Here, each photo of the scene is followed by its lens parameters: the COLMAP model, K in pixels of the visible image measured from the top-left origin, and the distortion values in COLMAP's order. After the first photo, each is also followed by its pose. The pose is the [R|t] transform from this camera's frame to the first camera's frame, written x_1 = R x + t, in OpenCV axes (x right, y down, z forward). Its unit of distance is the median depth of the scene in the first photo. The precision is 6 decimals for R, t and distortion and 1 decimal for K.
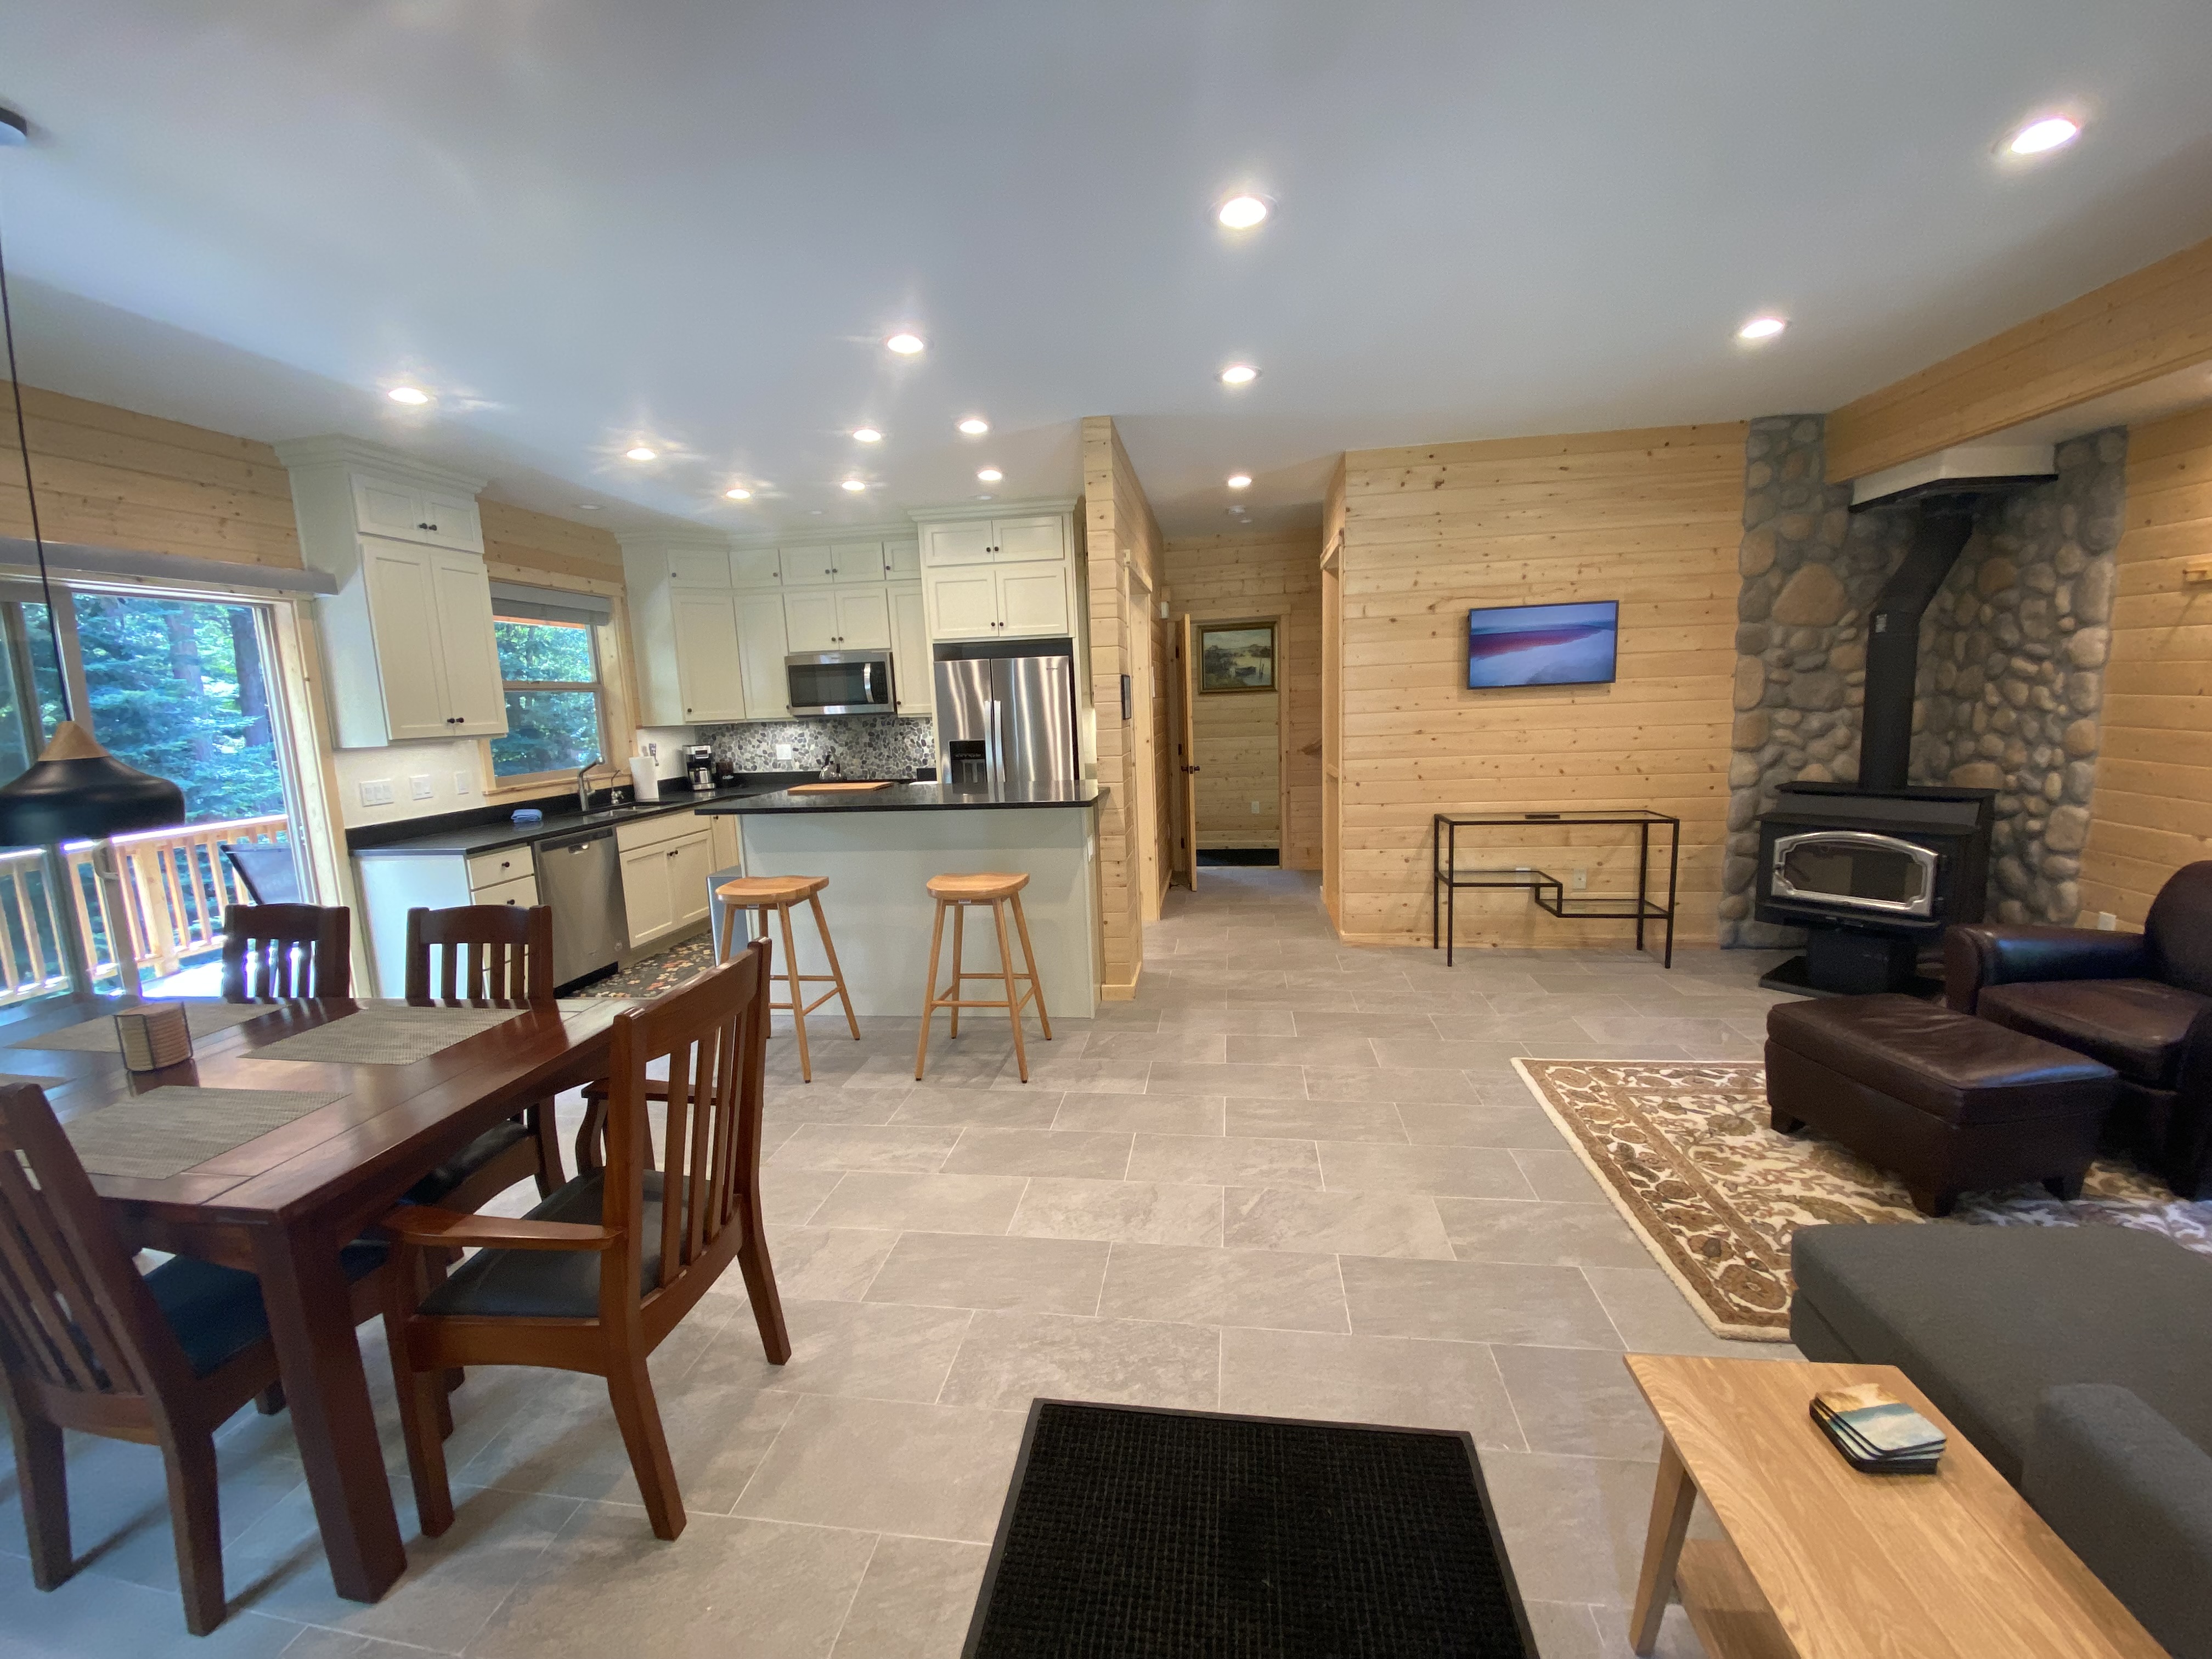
lens RADIAL K [[891.4, 0, 1123.0], [0, 891.4, 834.4], [0, 0, 1]] dist [0.027937, -0.023350]
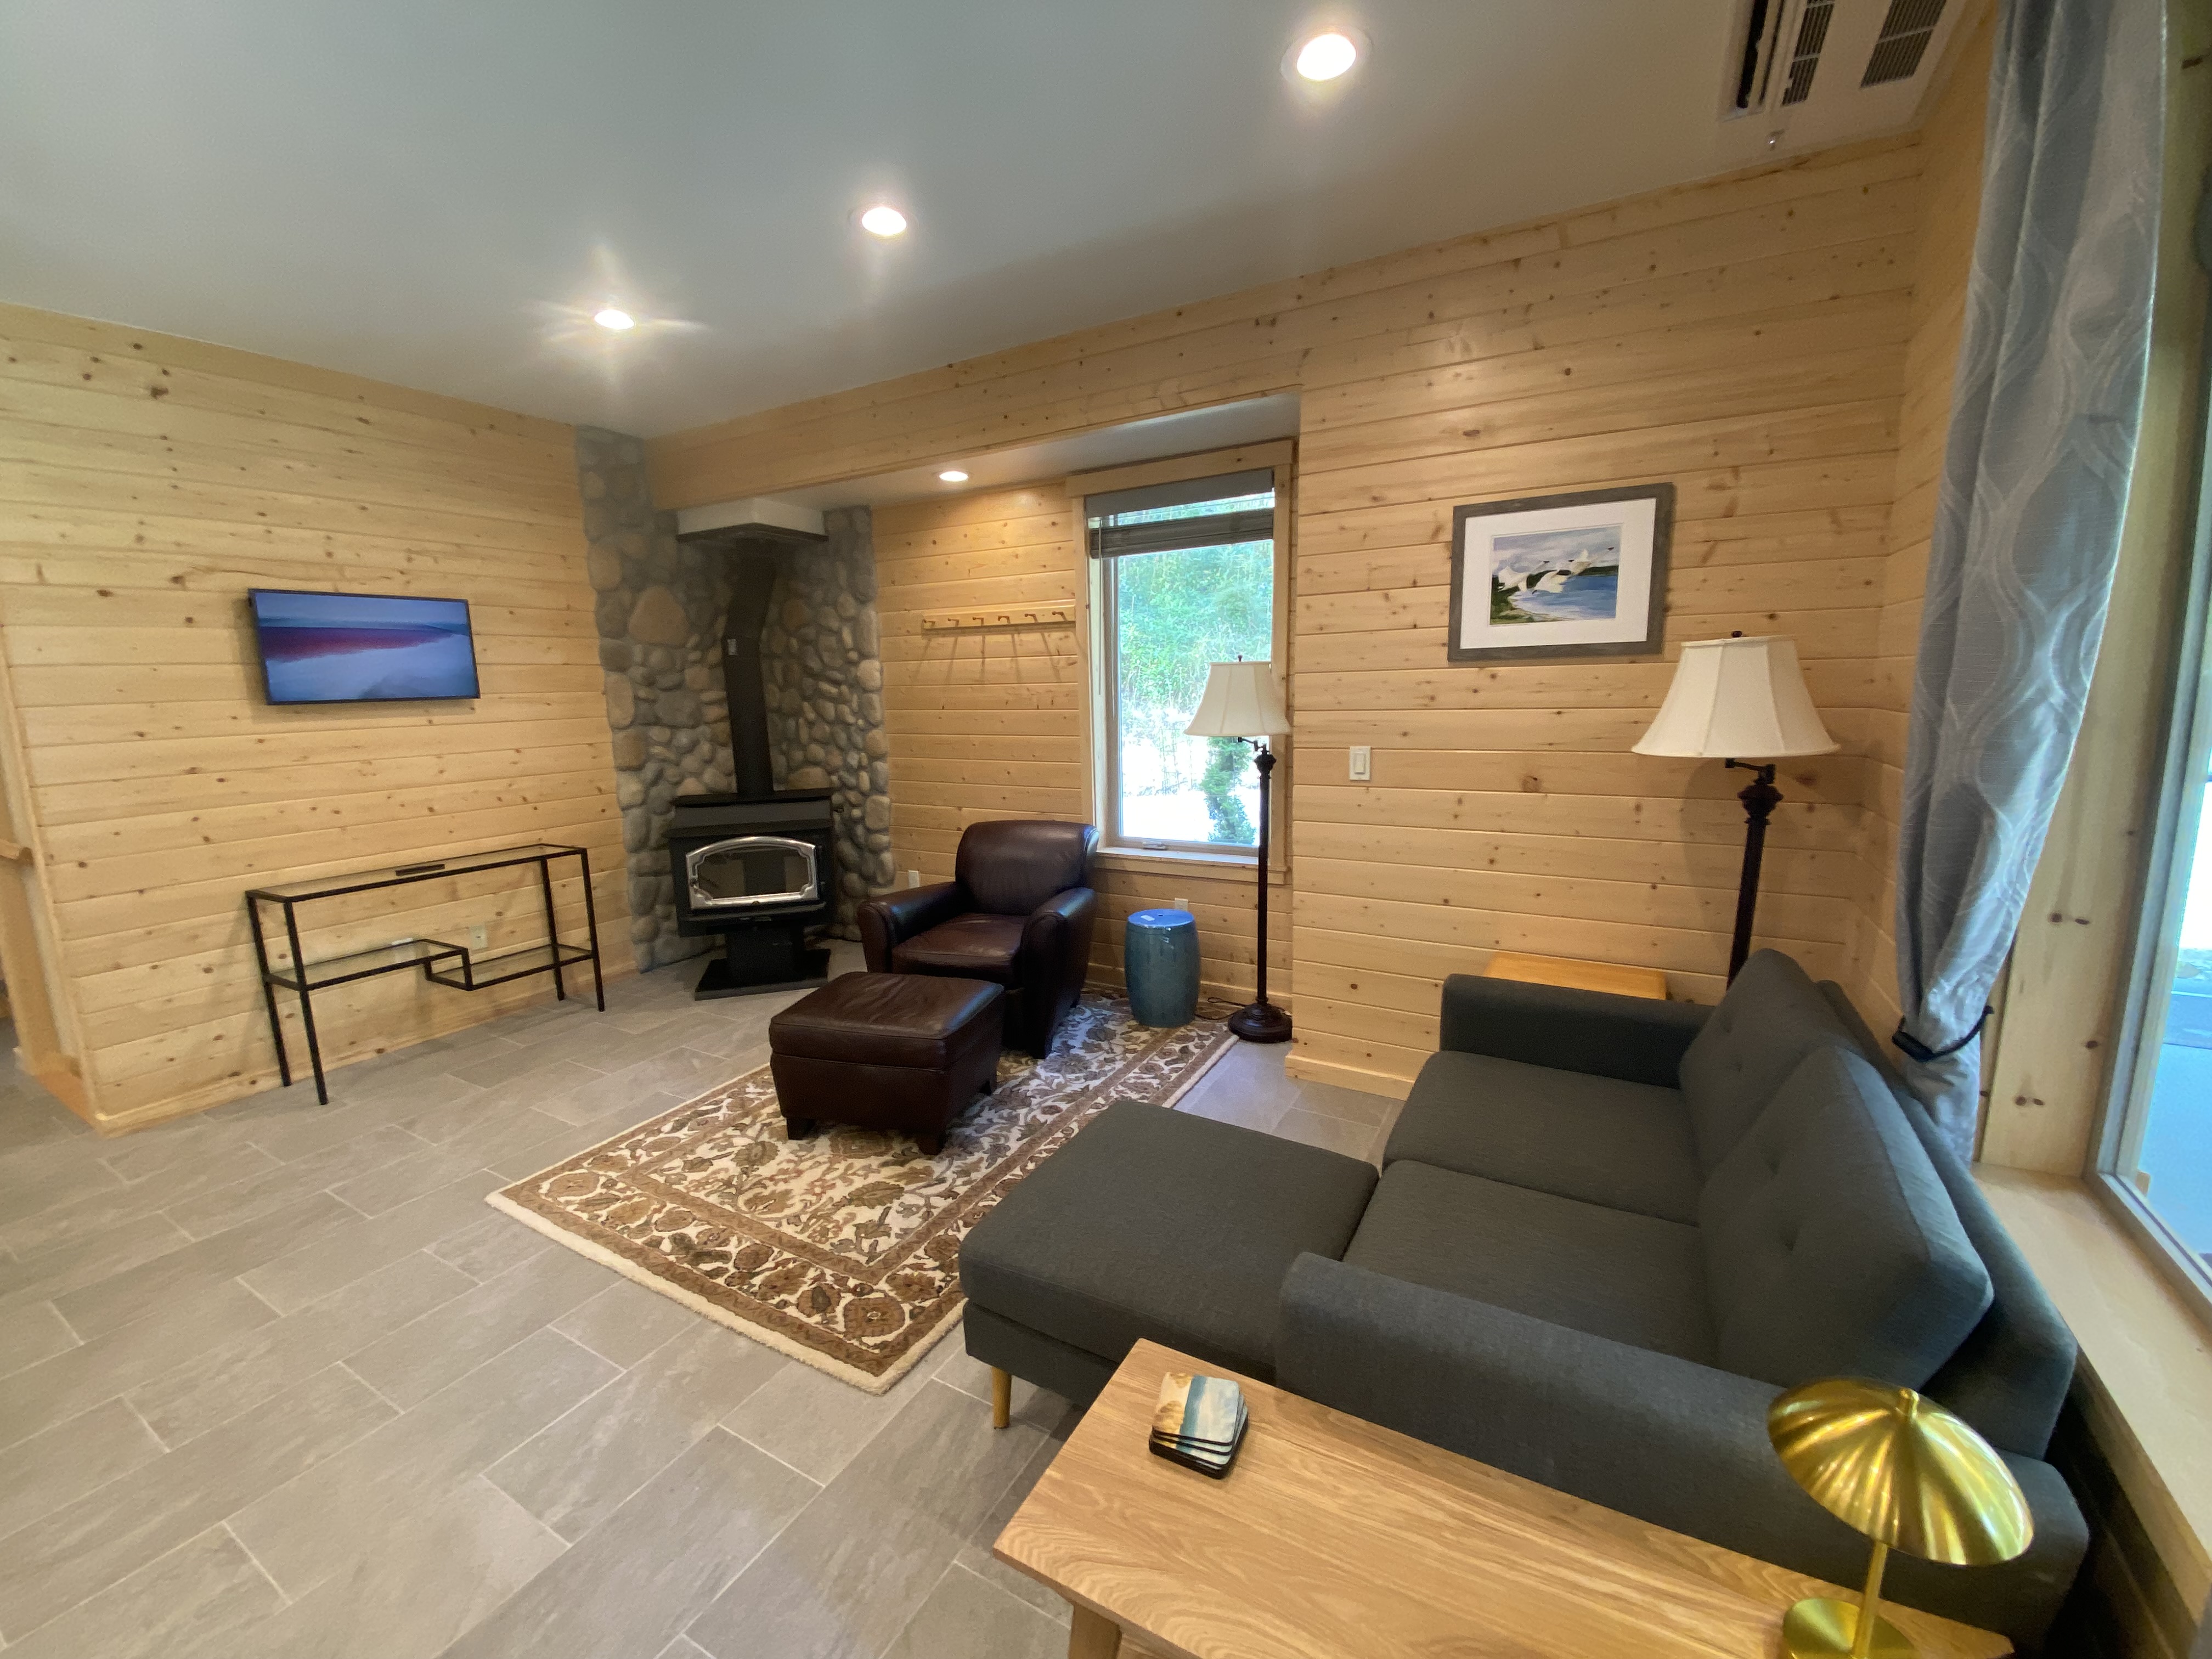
lens RADIAL K [[880.8, 0, 1106.0], [0, 880.8, 829.5], [0, 0, 1]] dist [0.023821, -0.028012]
pose [[0.374246, -0.121974, 0.919273, -0.007500], [0.149606, 0.986268, 0.069957, -0.019601], [-0.915182, 0.111348, 0.387355, 0.167501]]
